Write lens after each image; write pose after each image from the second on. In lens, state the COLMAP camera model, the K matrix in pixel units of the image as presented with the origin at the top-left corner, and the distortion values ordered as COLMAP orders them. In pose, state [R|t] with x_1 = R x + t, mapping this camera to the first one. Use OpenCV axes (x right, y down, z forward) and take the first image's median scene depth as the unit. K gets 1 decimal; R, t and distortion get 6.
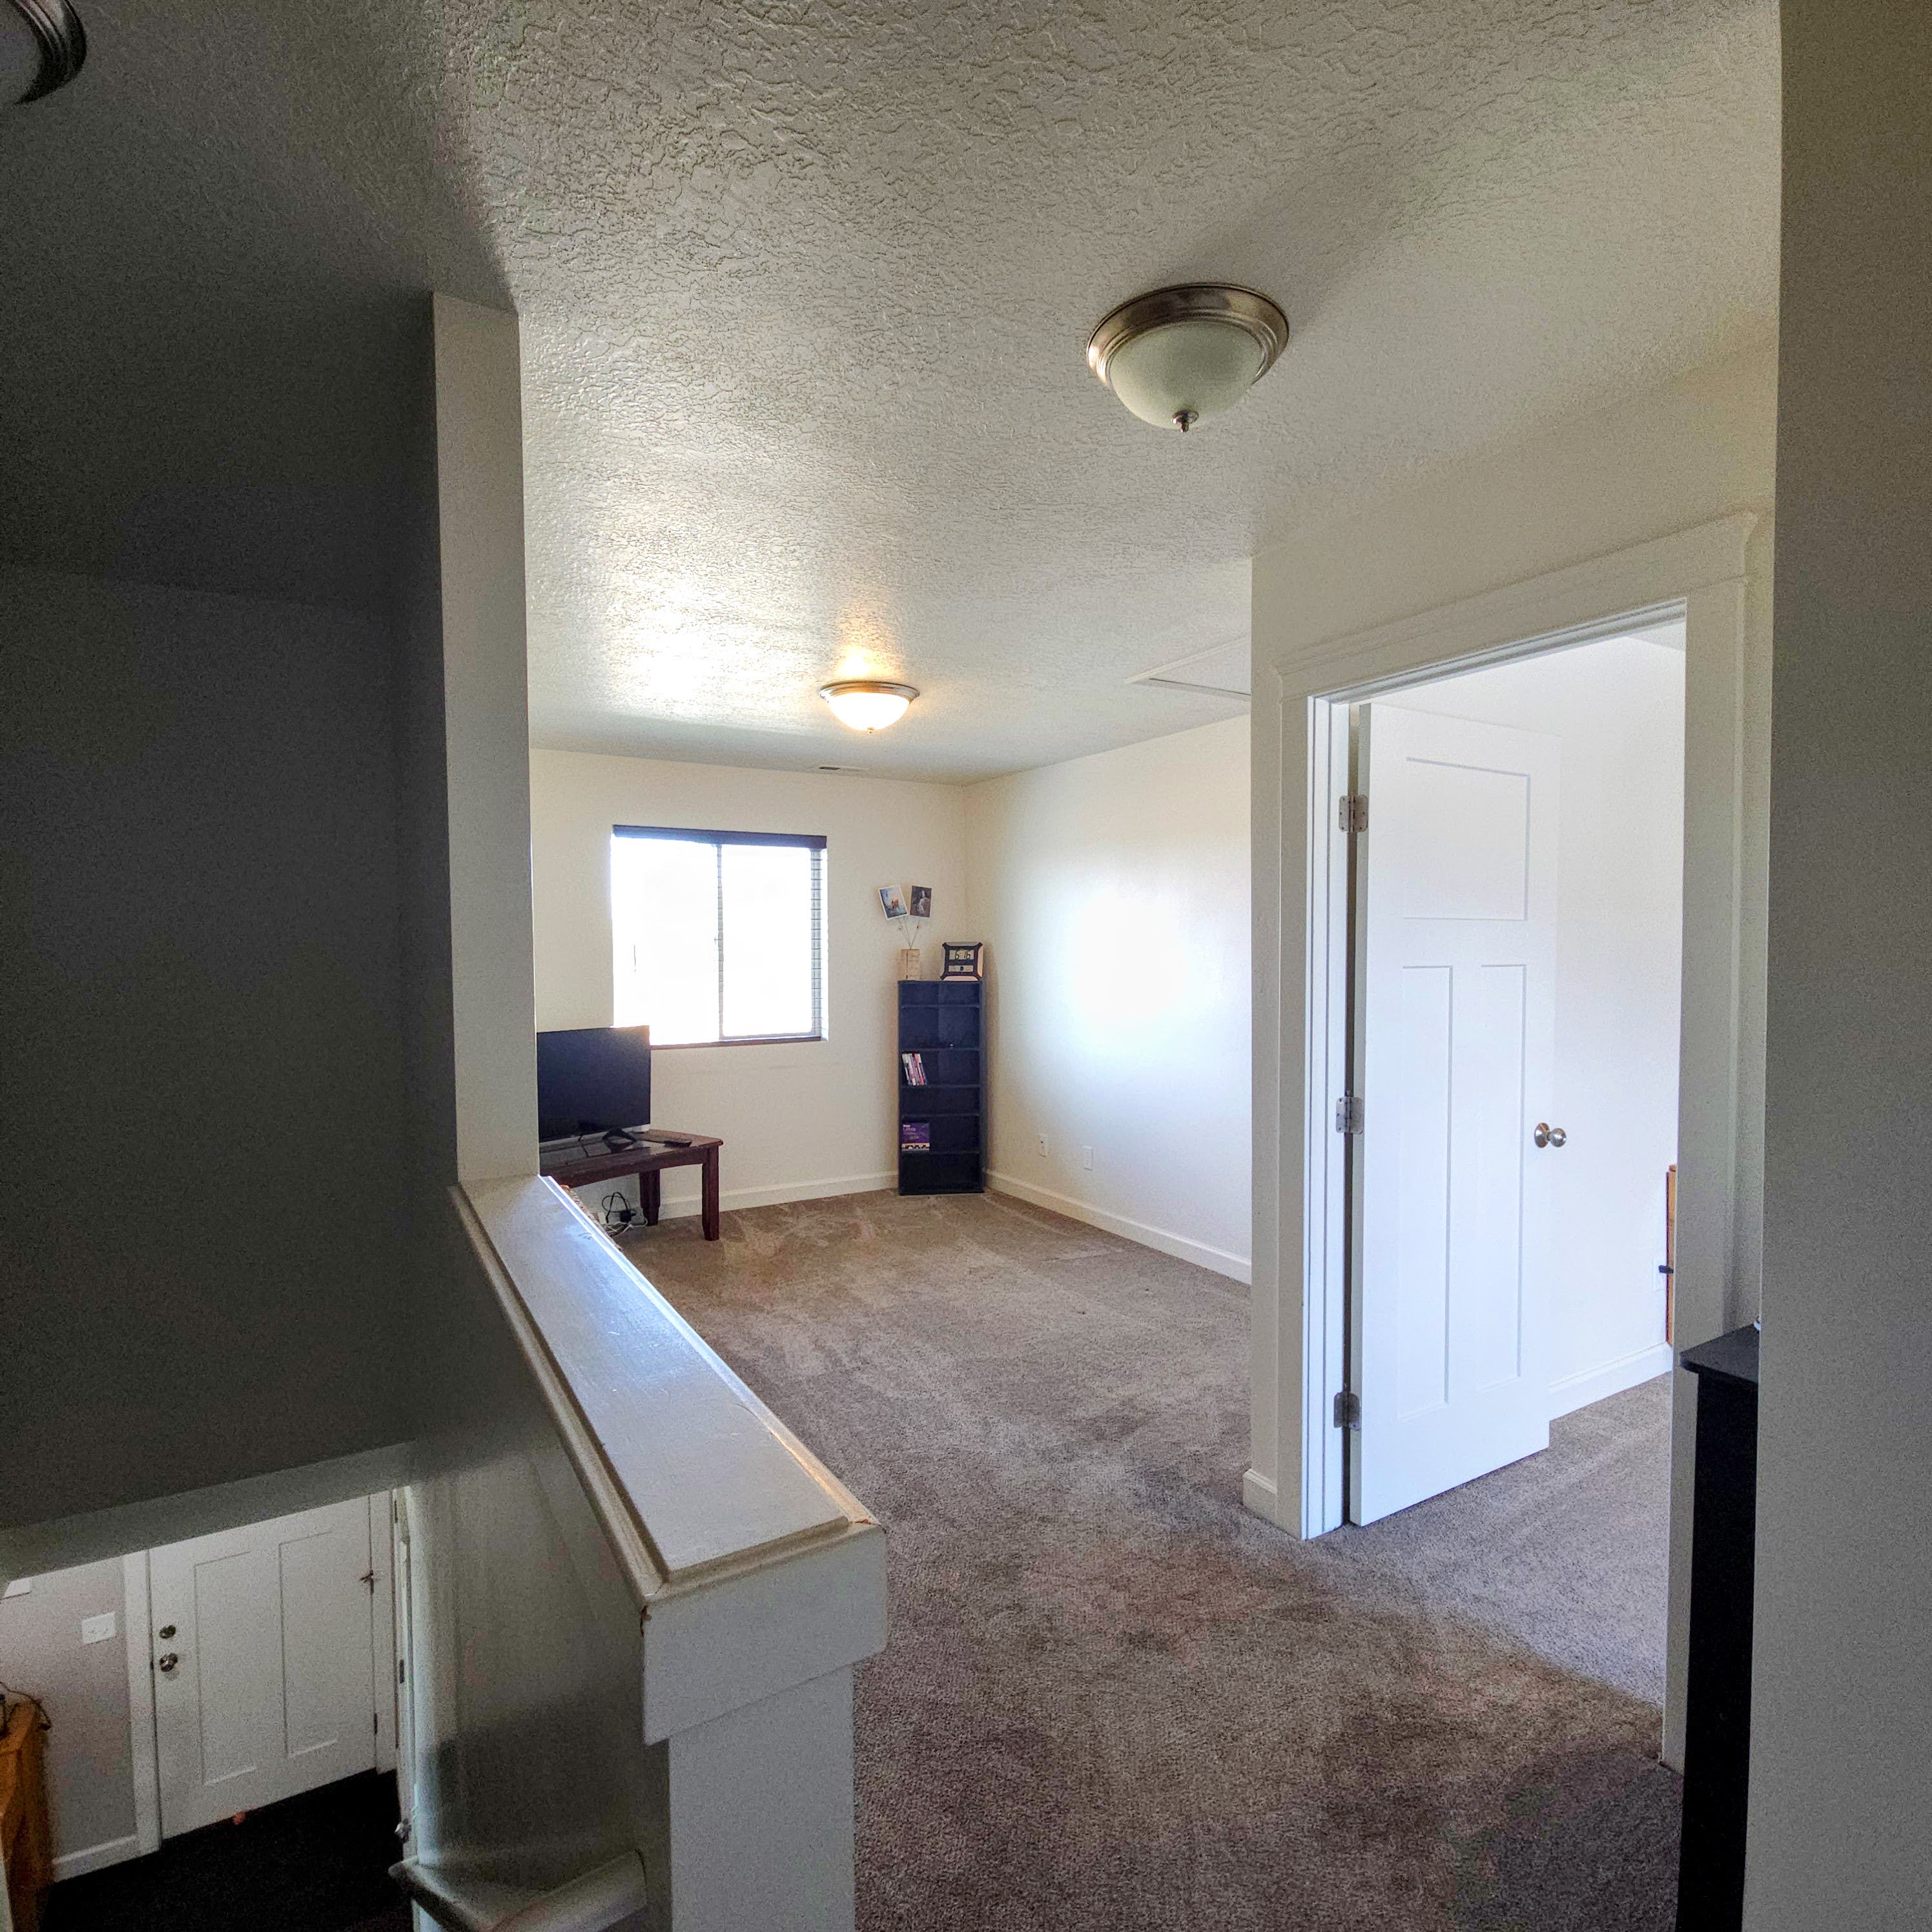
lens RADIAL K [[1059.9, 0, 1018.2], [0, 1059.9, 981.7], [0, 0, 1]] dist [0.001249, 0.000210]
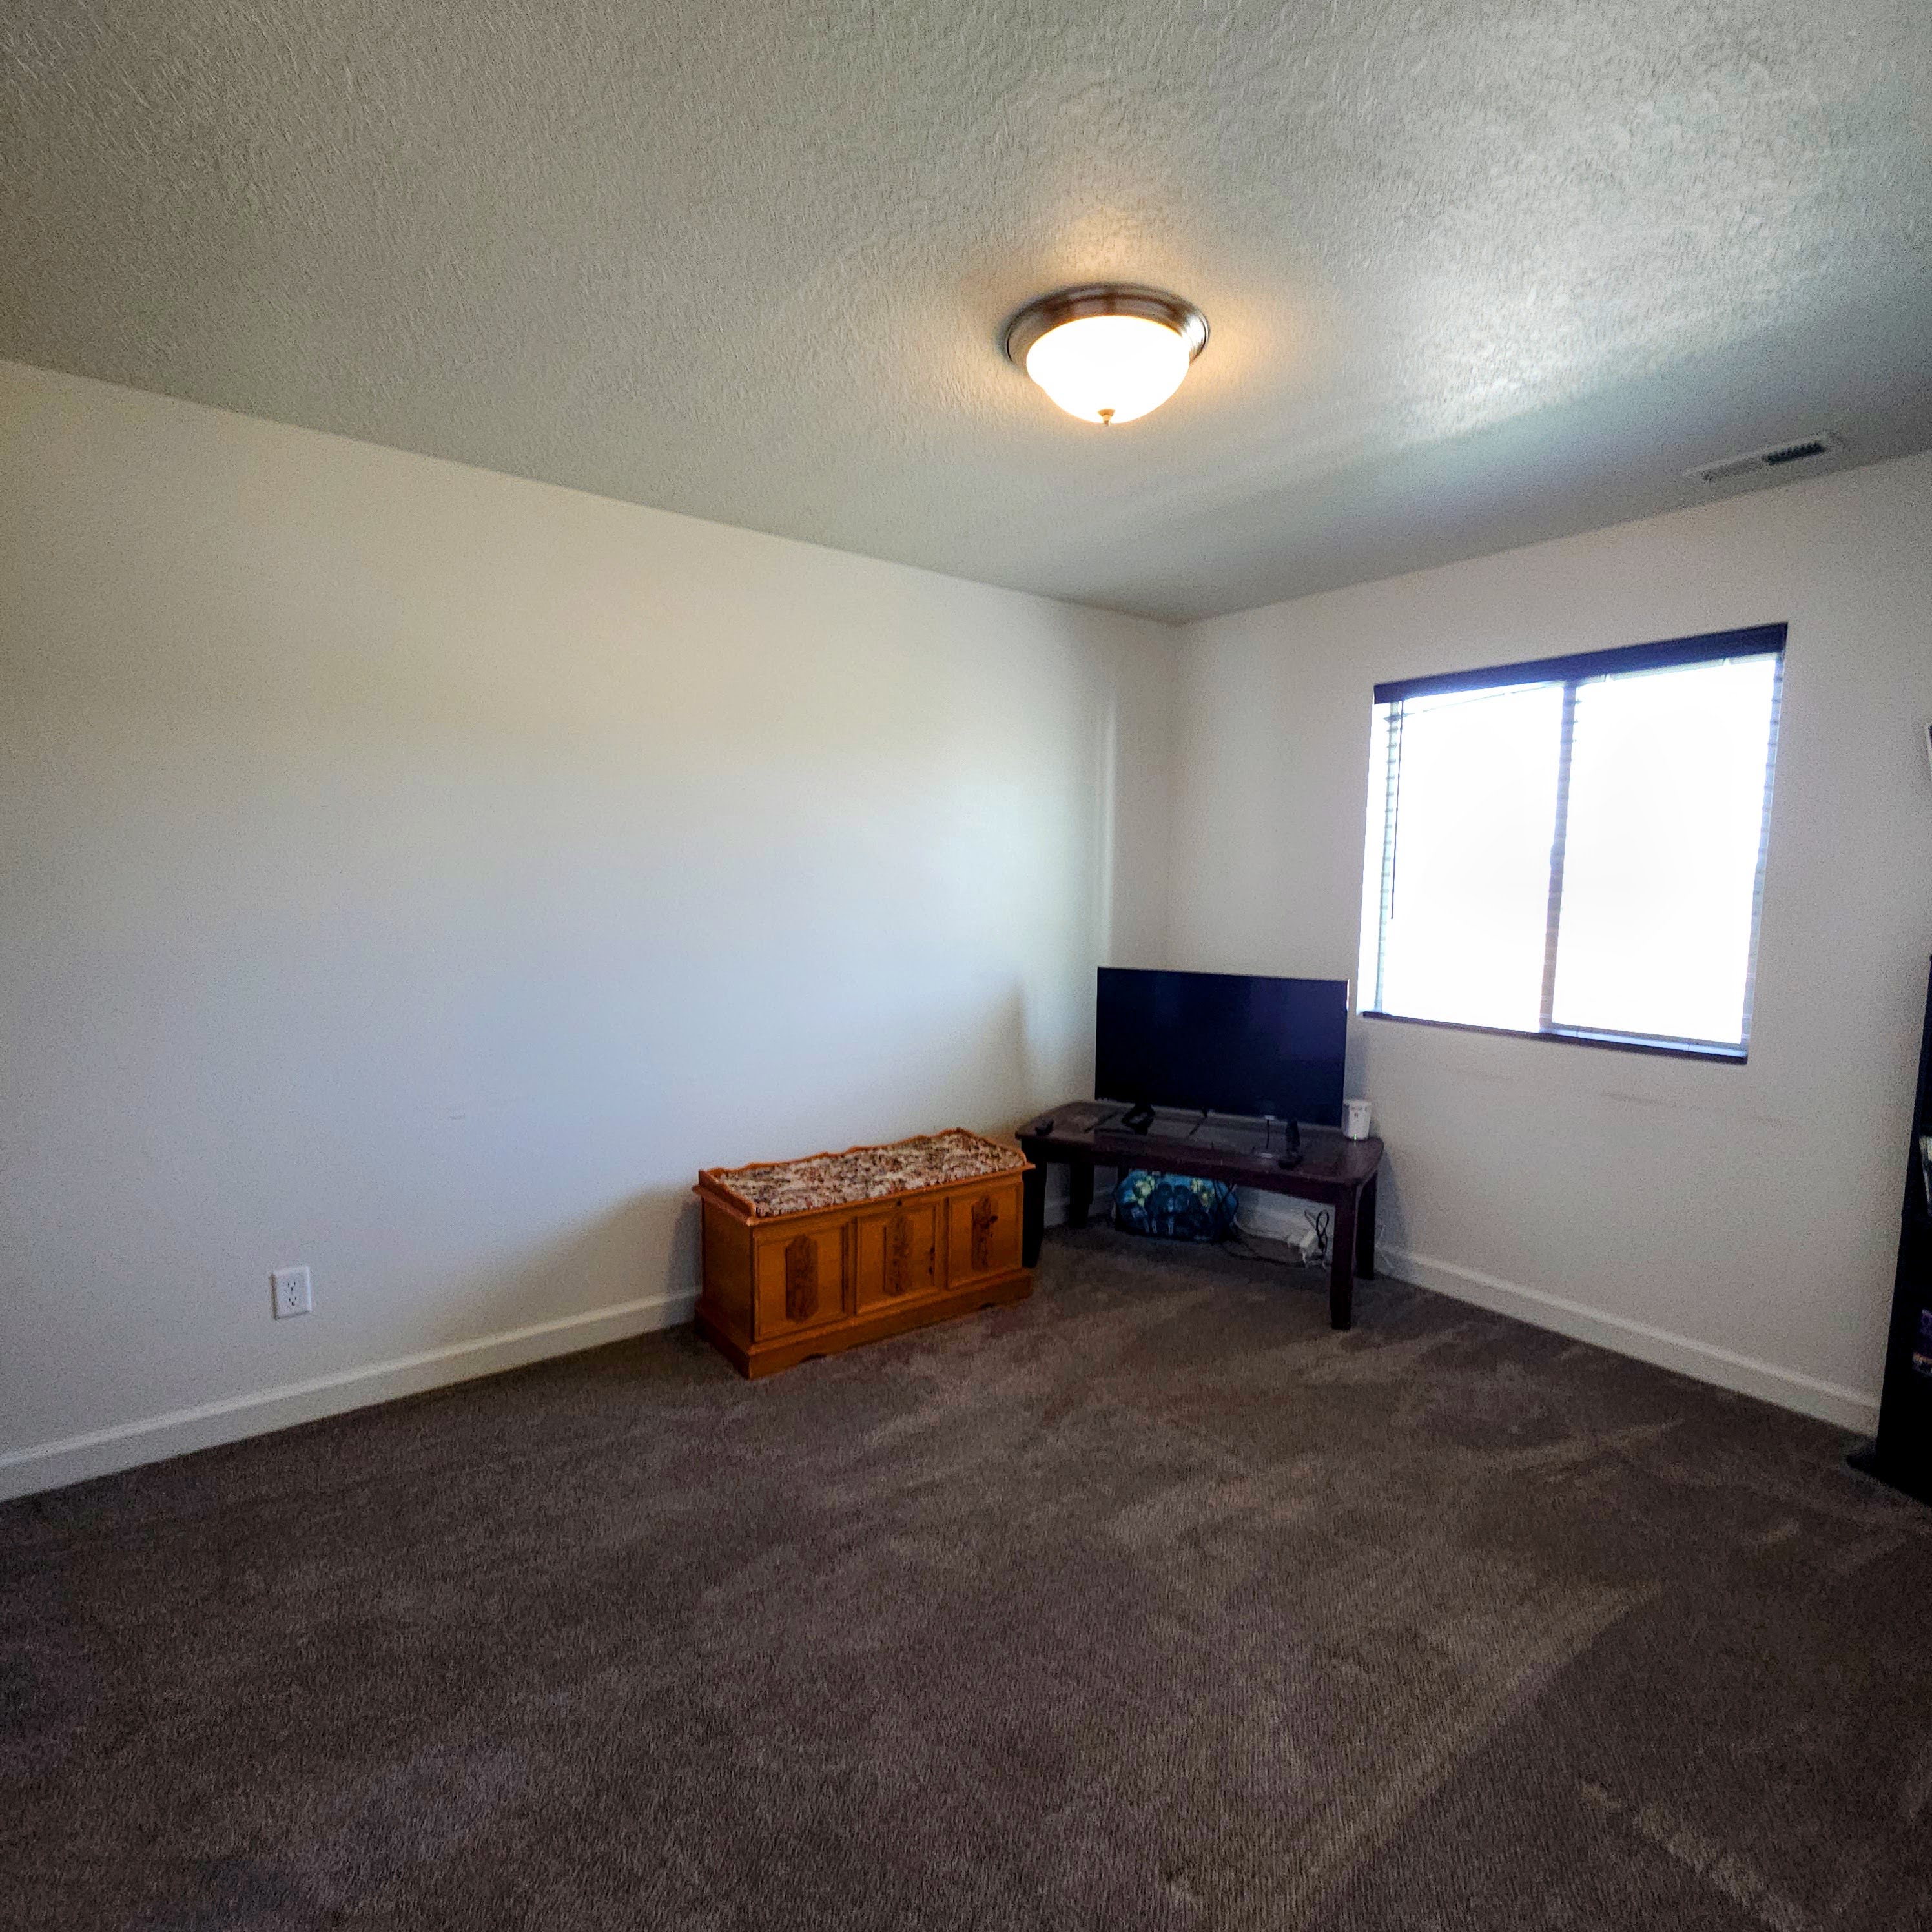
lens RADIAL K [[1052.6, 0, 965.6], [0, 1052.6, 1002.6], [0, 0, 1]] dist [0.000978, -0.000374]
pose [[0.086193, 0.119213, -0.989120, 0.285364], [-0.049544, 0.992100, 0.115255, -0.010871], [0.995046, 0.039071, 0.091418, 0.697623]]
